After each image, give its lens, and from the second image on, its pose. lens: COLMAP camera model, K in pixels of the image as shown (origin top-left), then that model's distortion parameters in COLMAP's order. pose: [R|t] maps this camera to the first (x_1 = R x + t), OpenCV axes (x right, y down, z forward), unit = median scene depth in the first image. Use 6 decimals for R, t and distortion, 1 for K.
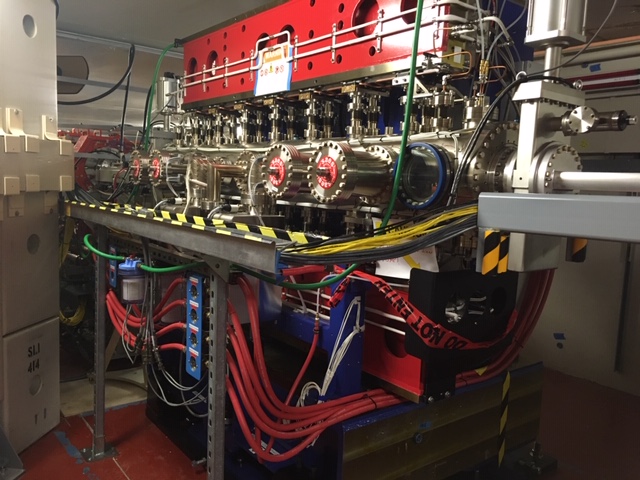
lens RADIAL K [[544.8, 0, 320.0], [0, 544.8, 240.0], [0, 0, 1]] dist [0.048031, 0.000915]
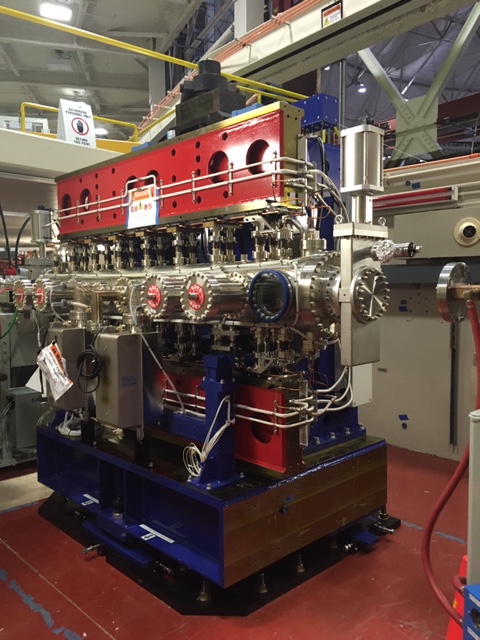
lens RADIAL K [[544.8, 0, 240.0], [0, 544.8, 320.0], [0, 0, 1]] dist [0.048031, 0.000915]
pose [[0.992661, -0.062661, 0.103426, -0.016566], [0.066904, 0.997033, -0.038076, -0.013689], [-0.100733, 0.044716, 0.993908, -0.197205]]
